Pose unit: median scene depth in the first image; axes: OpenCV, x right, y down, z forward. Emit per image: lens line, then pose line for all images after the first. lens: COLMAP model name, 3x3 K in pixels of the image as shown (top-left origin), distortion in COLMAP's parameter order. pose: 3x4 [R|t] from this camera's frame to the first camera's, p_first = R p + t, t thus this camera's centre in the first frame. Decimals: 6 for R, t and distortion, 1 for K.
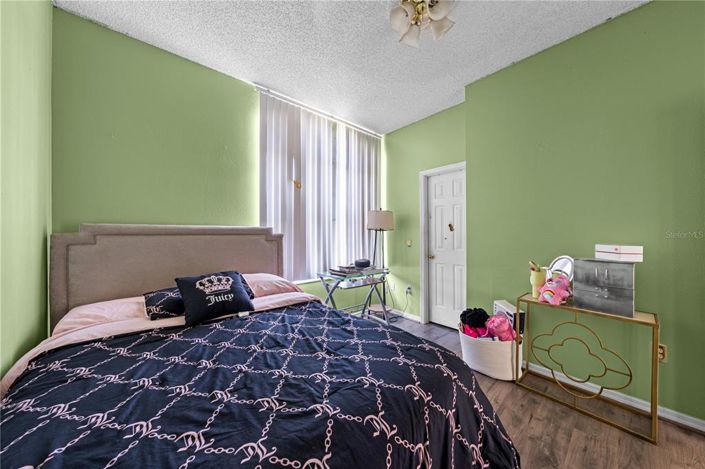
lens RADIAL K [[237.5, 0, 352.9], [0, 237.5, 234.8], [0, 0, 1]] dist [-0.000618, 0.000062]
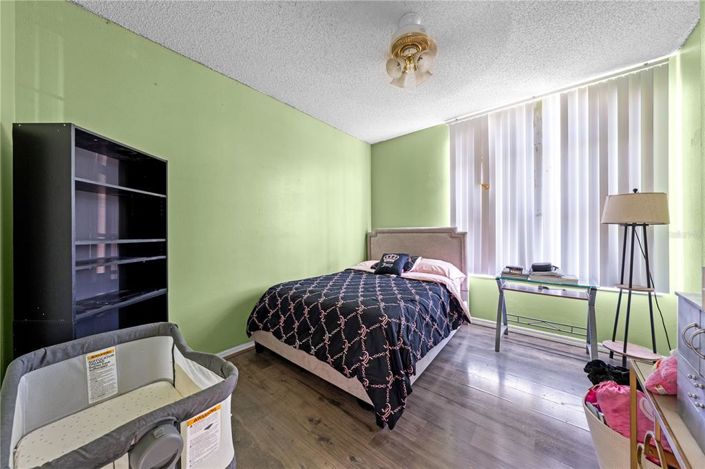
lens RADIAL K [[237.5, 0, 353.0], [0, 237.5, 233.3], [0, 0, 1]] dist [-0.000618, 0.000062]
pose [[0.173228, -0.000359, -0.984882, 0.736145], [-0.004029, 0.999991, -0.001073, 0.005781], [0.984873, 0.004154, 0.173226, 0.218620]]
